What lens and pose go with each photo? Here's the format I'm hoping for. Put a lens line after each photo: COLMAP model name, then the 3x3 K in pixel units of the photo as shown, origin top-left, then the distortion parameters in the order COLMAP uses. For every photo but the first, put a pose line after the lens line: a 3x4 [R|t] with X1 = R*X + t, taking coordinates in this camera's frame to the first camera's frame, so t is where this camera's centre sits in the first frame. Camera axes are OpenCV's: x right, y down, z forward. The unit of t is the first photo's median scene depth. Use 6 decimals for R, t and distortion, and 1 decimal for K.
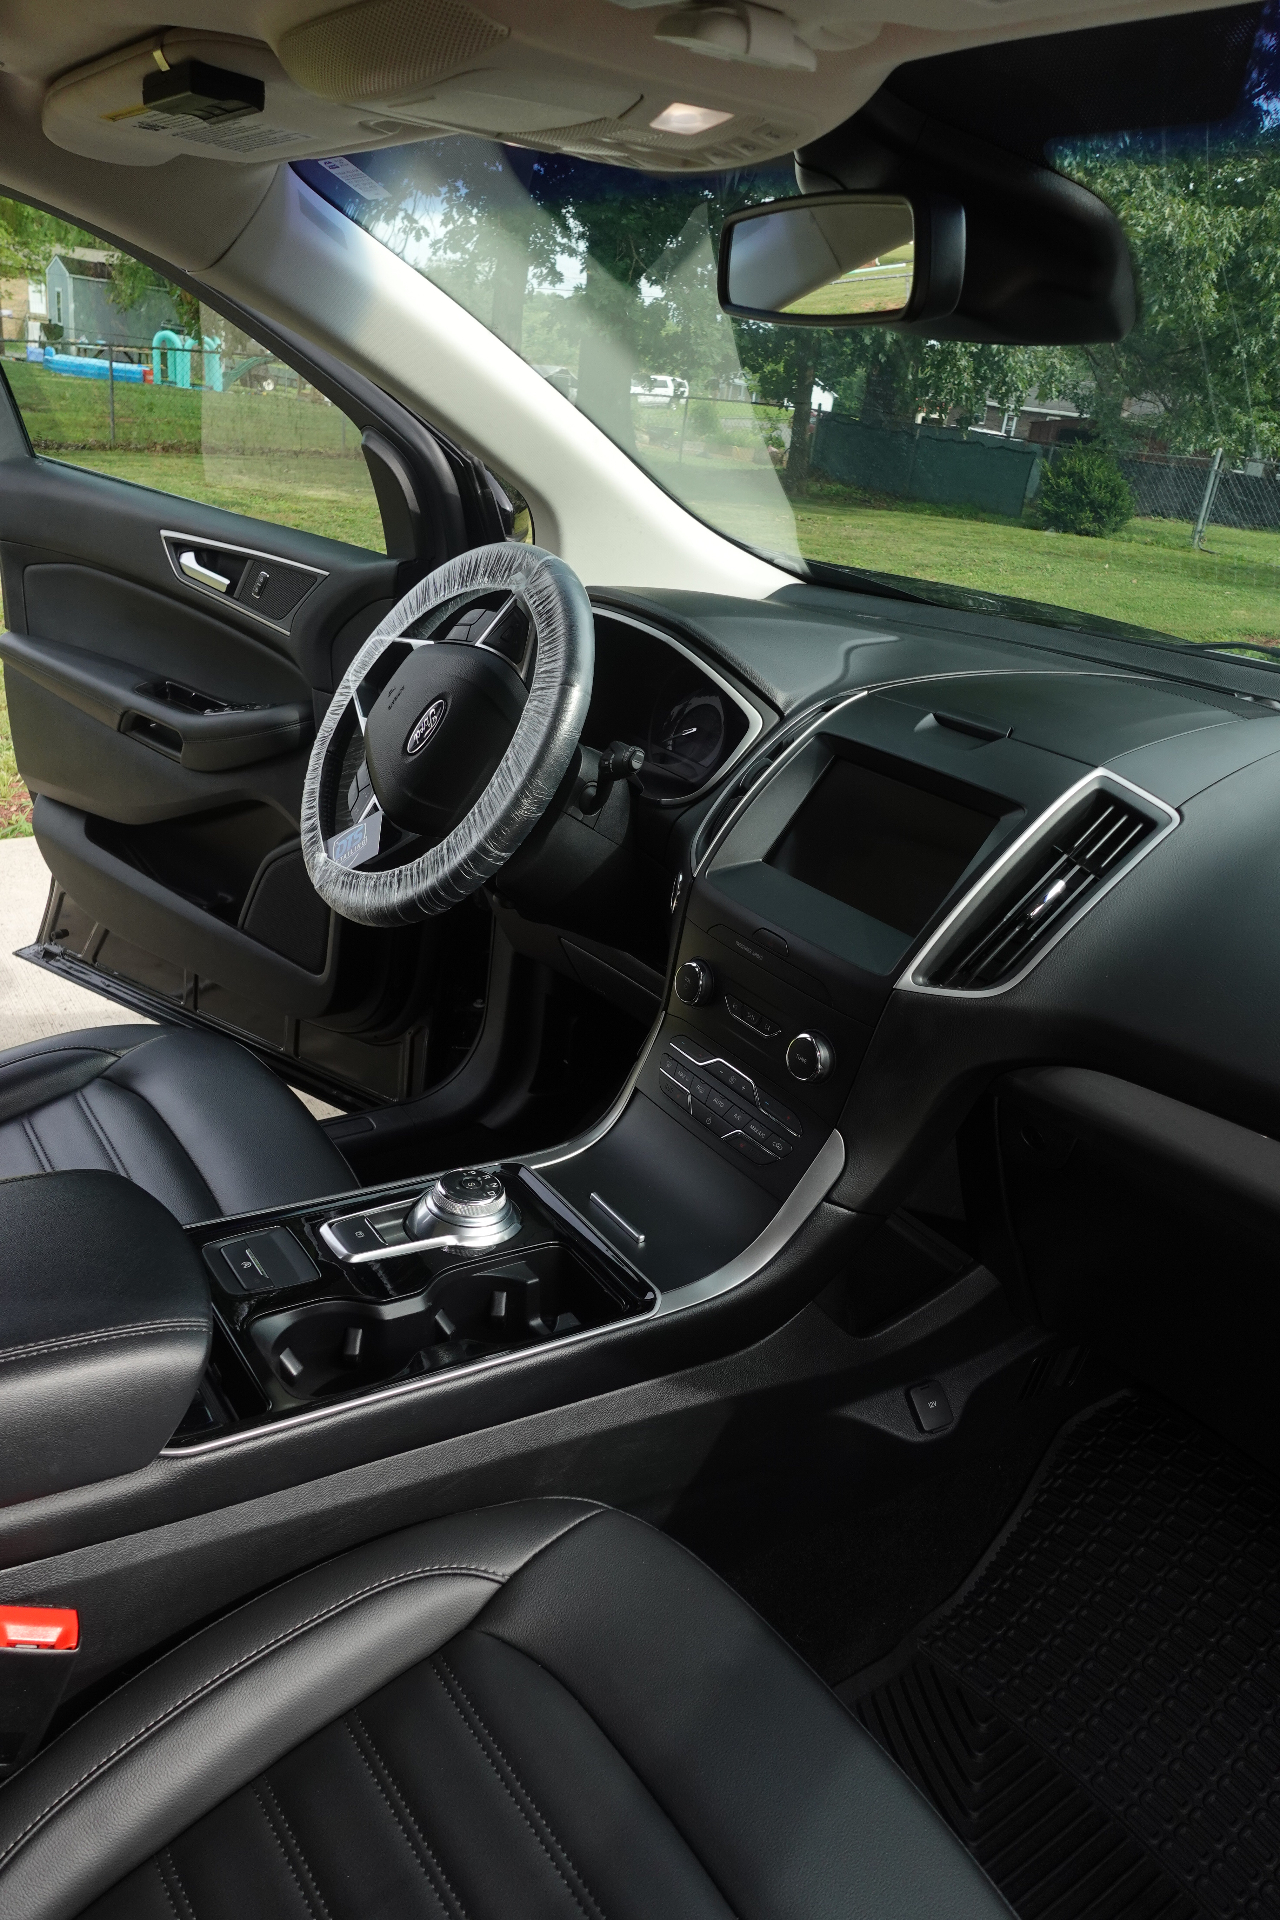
lens RADIAL K [[1308.0, 0, 644.0], [0, 1308.0, 955.3], [0, 0, 1]] dist [0.006408, -0.008992]
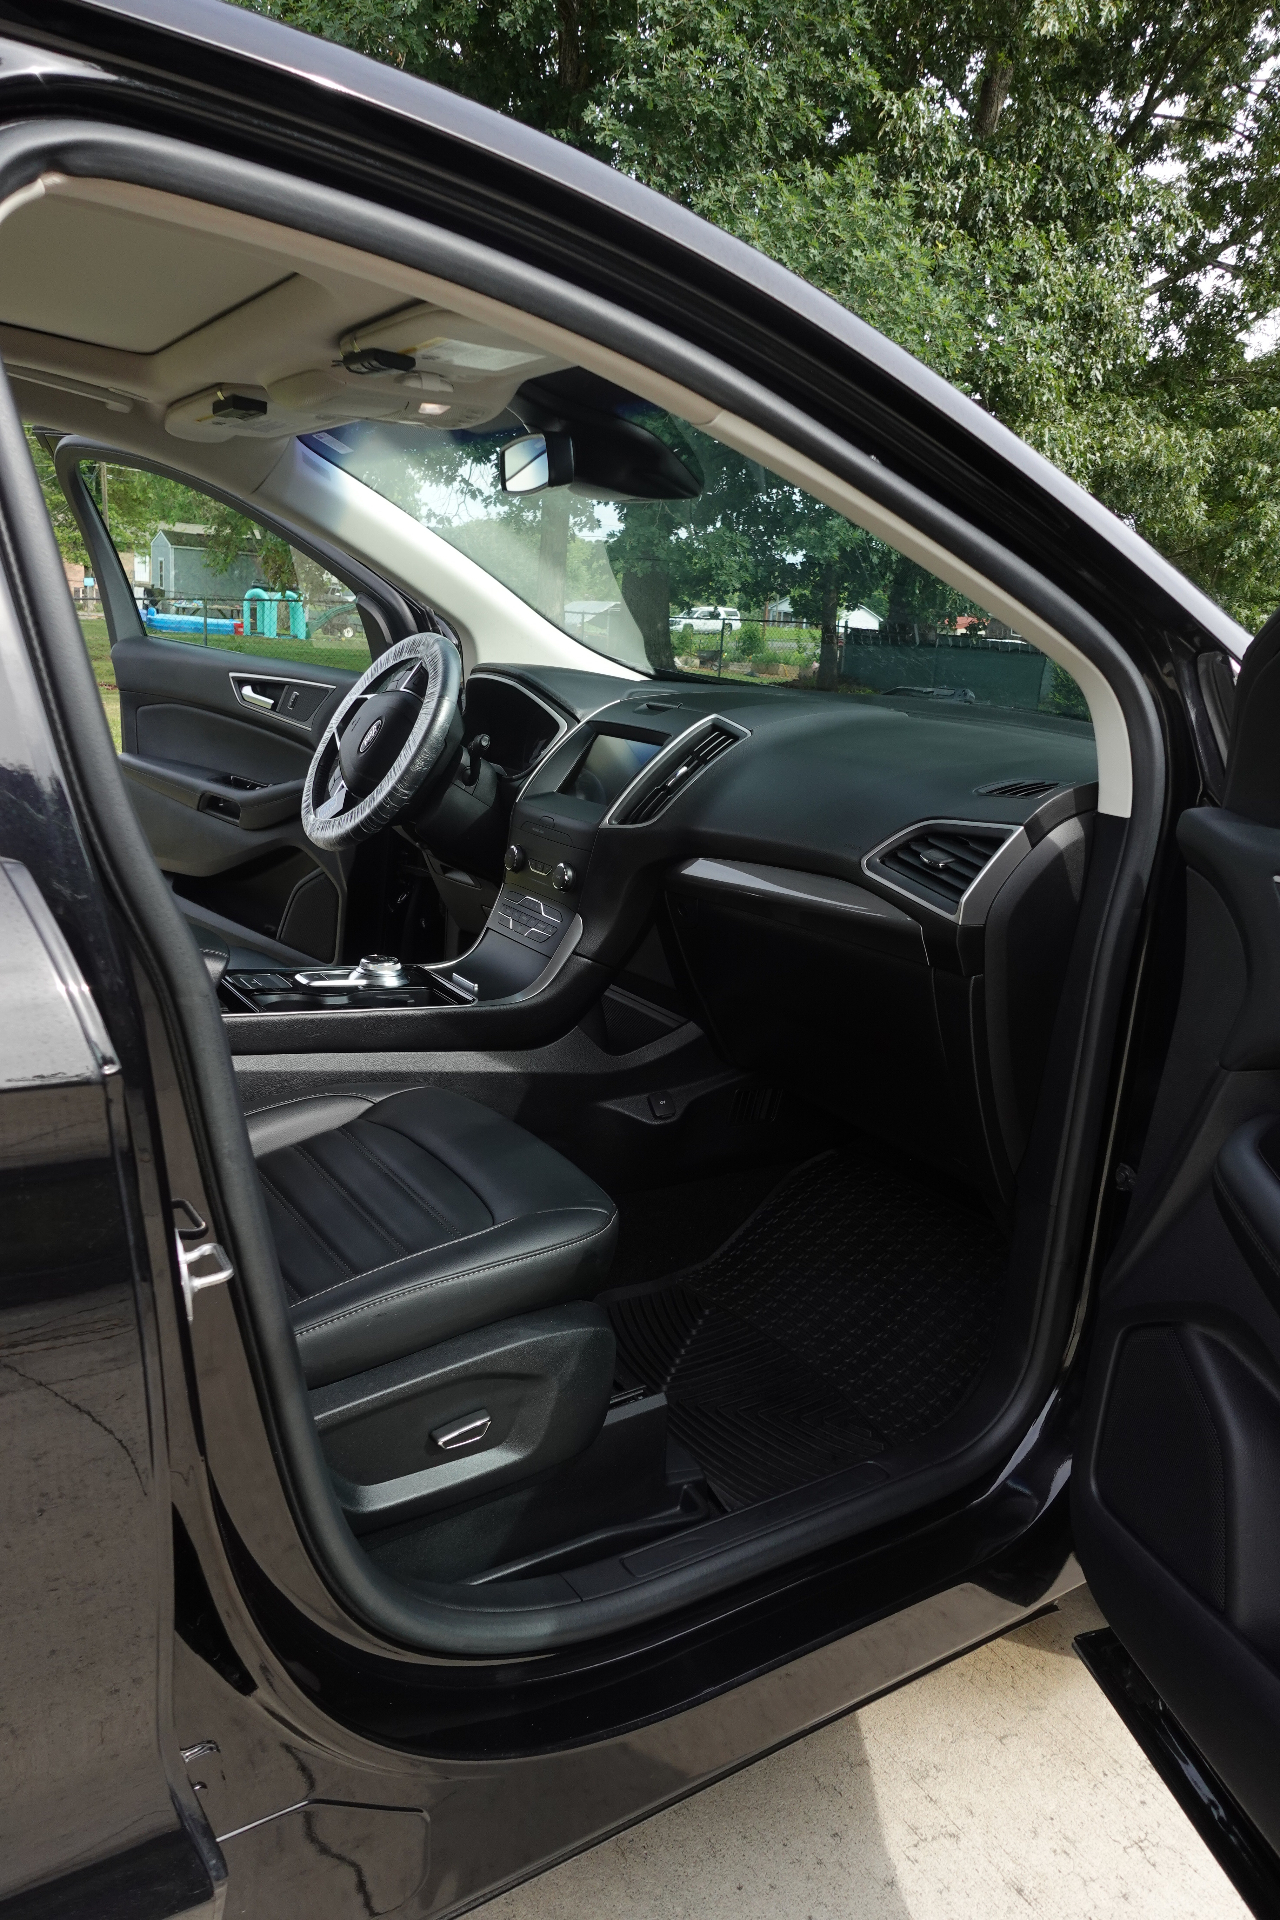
lens RADIAL K [[1308.0, 0, 644.0], [0, 1308.0, 955.3], [0, 0, 1]] dist [0.006408, -0.008992]
pose [[0.997951, -0.036231, -0.052737, 0.250958], [0.027382, 0.986772, -0.159787, 0.364279], [0.057828, 0.158015, 0.985742, -0.580080]]
